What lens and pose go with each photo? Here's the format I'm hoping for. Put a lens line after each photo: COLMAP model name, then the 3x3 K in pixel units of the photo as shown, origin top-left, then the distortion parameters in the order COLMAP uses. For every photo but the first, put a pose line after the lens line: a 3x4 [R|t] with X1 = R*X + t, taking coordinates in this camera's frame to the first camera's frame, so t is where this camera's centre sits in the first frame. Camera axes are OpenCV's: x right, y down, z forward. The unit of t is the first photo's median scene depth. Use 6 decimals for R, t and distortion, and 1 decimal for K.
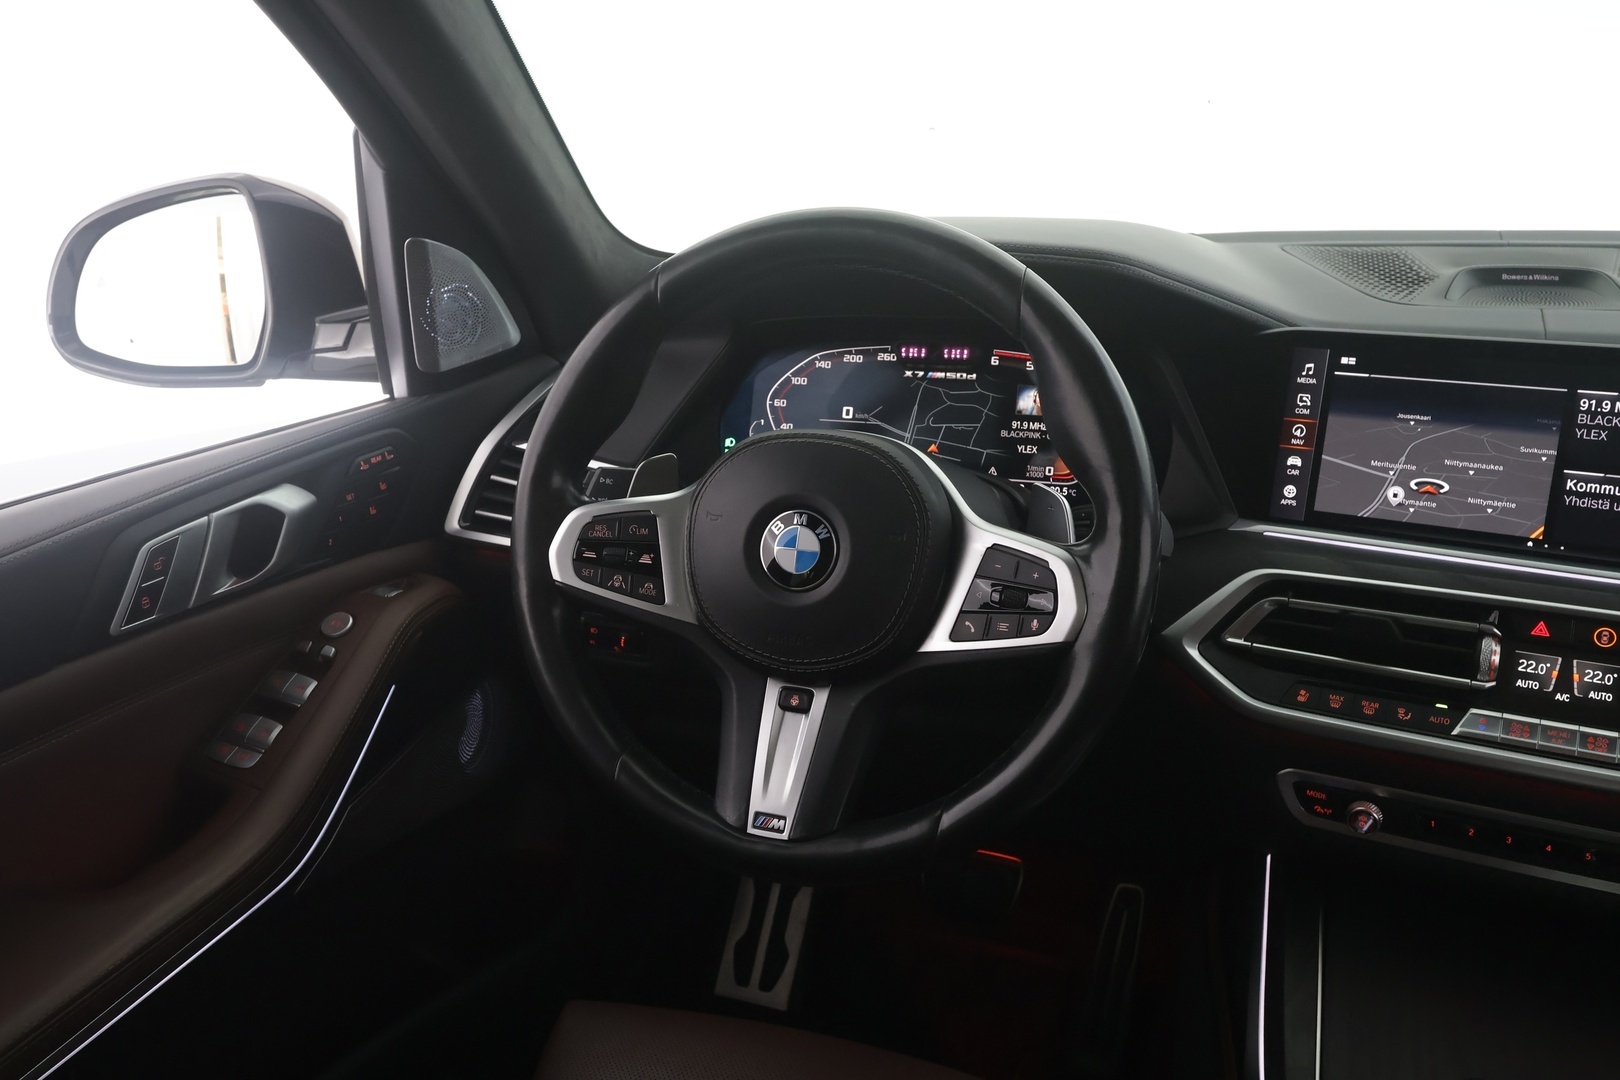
lens RADIAL K [[1268.5, 0, 812.3], [0, 1268.5, 541.9], [0, 0, 1]] dist [0.002178, 0.009529]
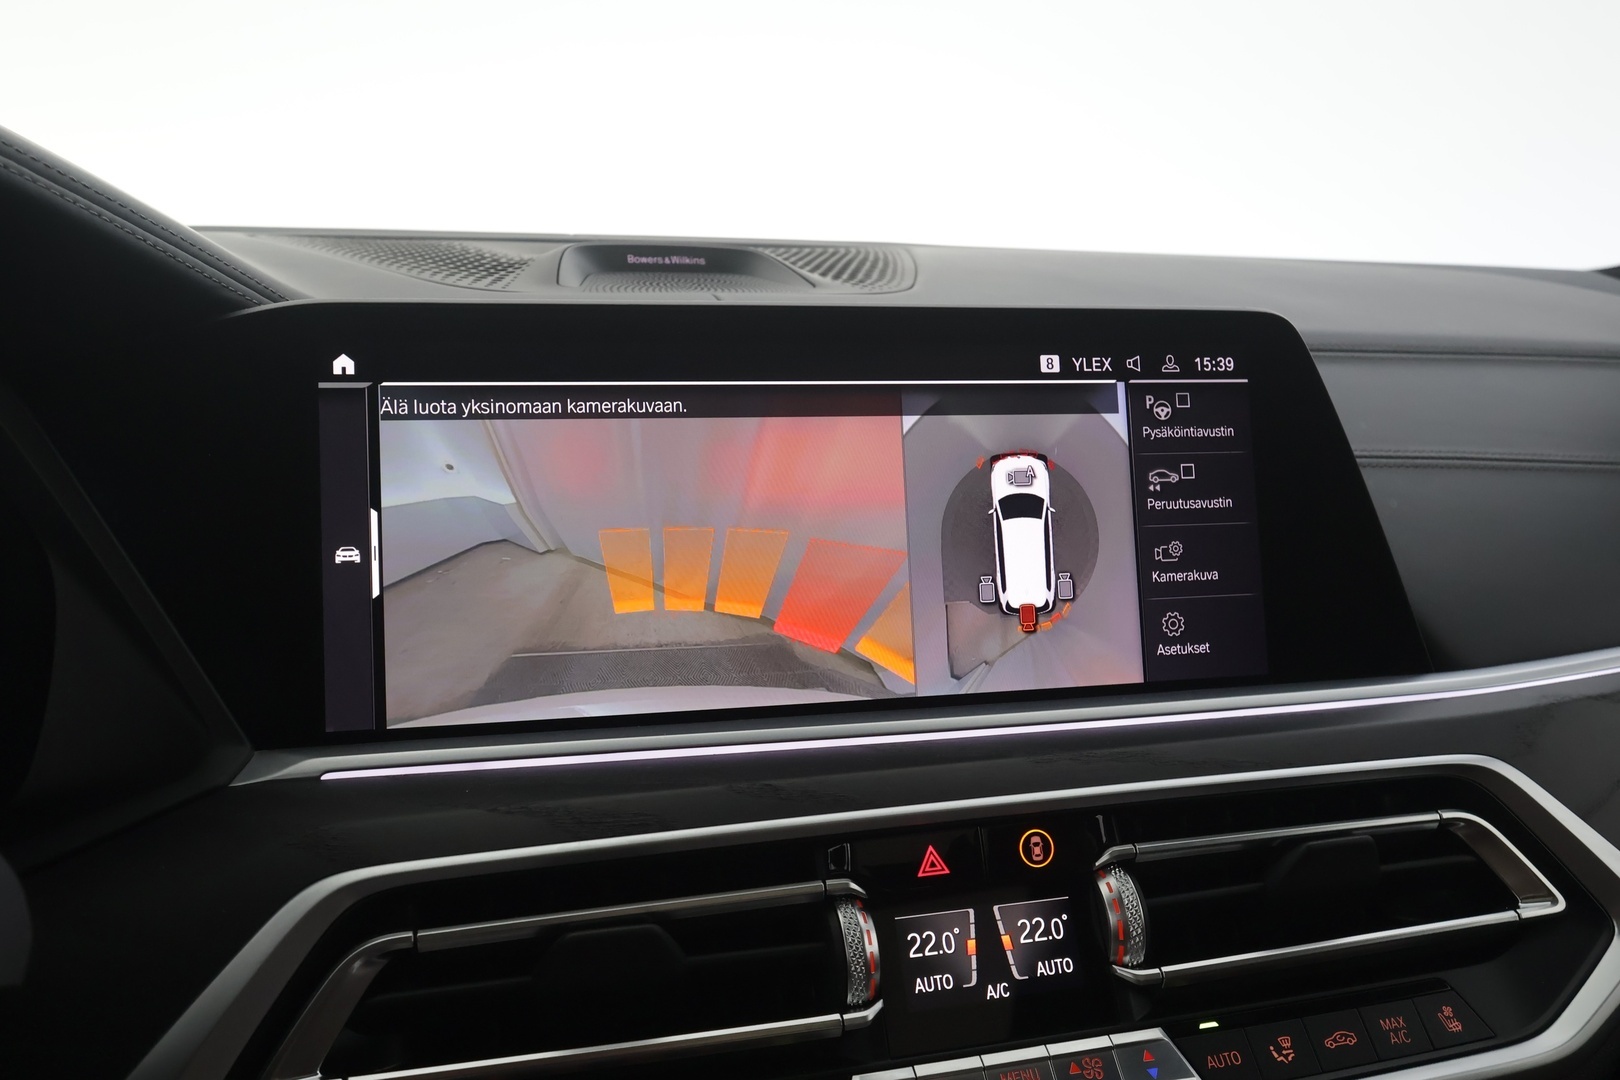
lens RADIAL K [[1268.5, 0, 811.8], [0, 1268.5, 539.5], [0, 0, 1]] dist [0.002178, 0.009529]
pose [[0.726028, -0.107186, 0.679261, 0.199163], [0.191919, 0.980112, -0.050473, -0.031462], [-0.660342, 0.167007, 0.732159, 0.579302]]
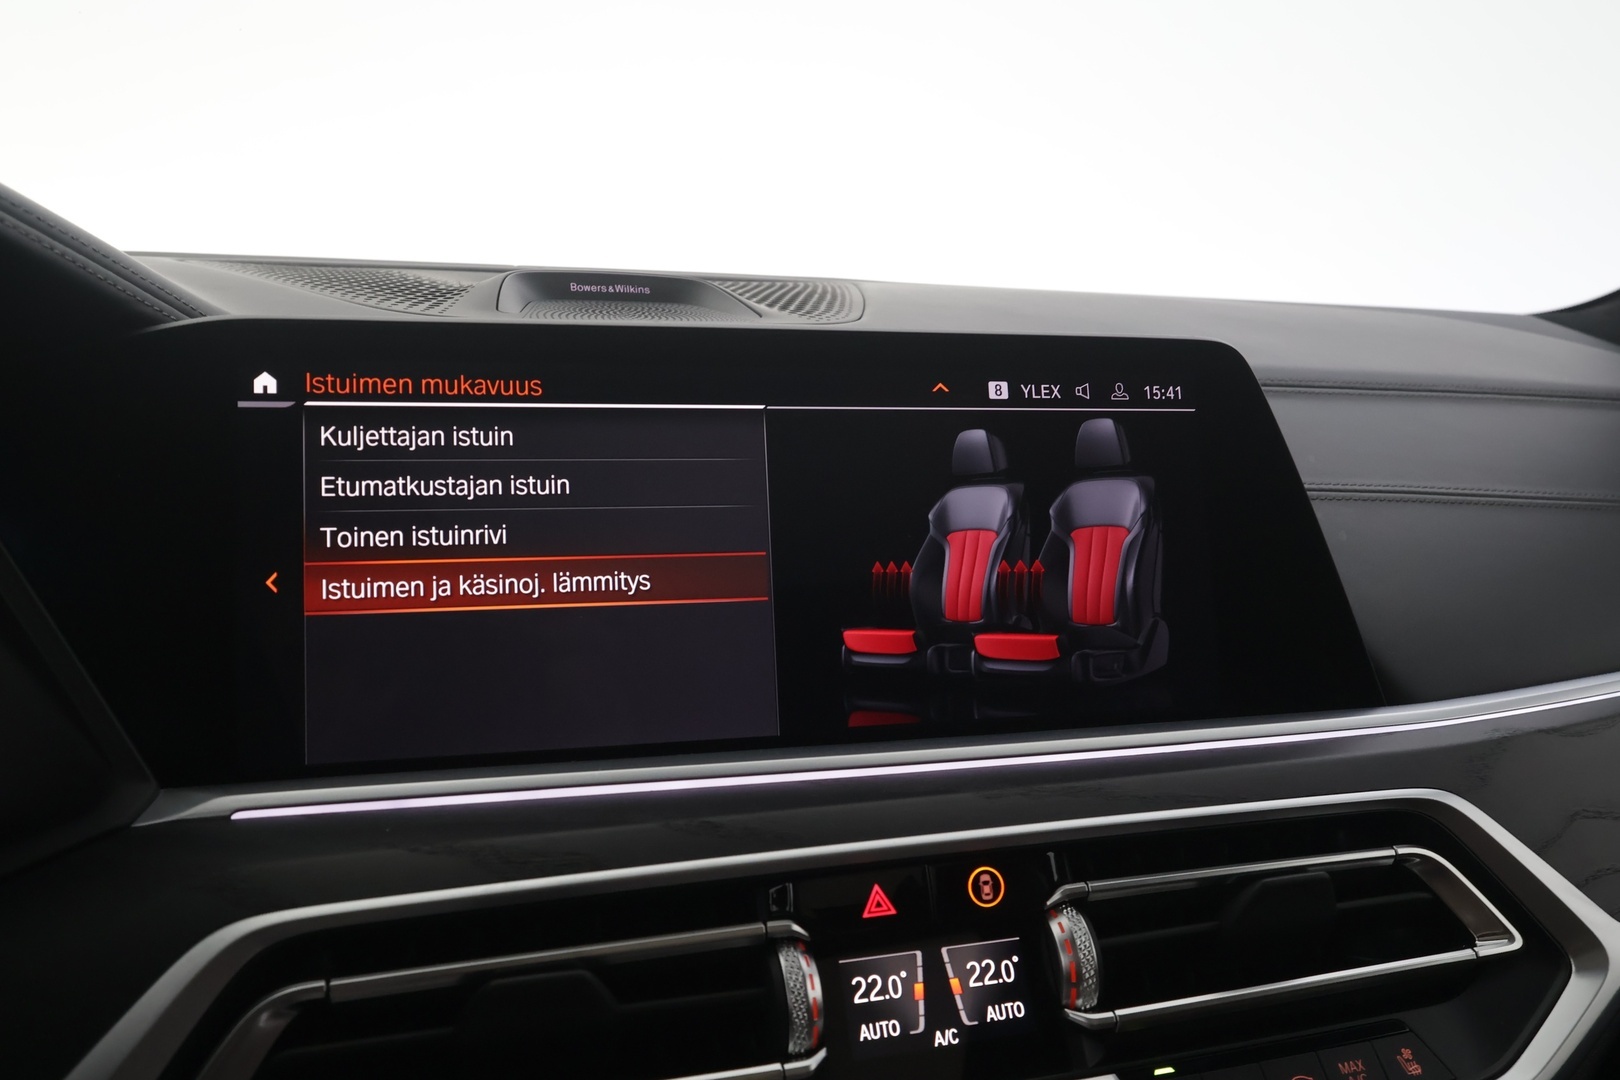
lens RADIAL K [[1268.5, 0, 811.0], [0, 1268.5, 541.2], [0, 0, 1]] dist [0.002178, 0.009529]
pose [[0.700465, -0.081189, 0.709054, 0.210695], [0.192187, 0.978266, -0.077844, -0.025163], [-0.687323, 0.190798, 0.700845, 0.588674]]
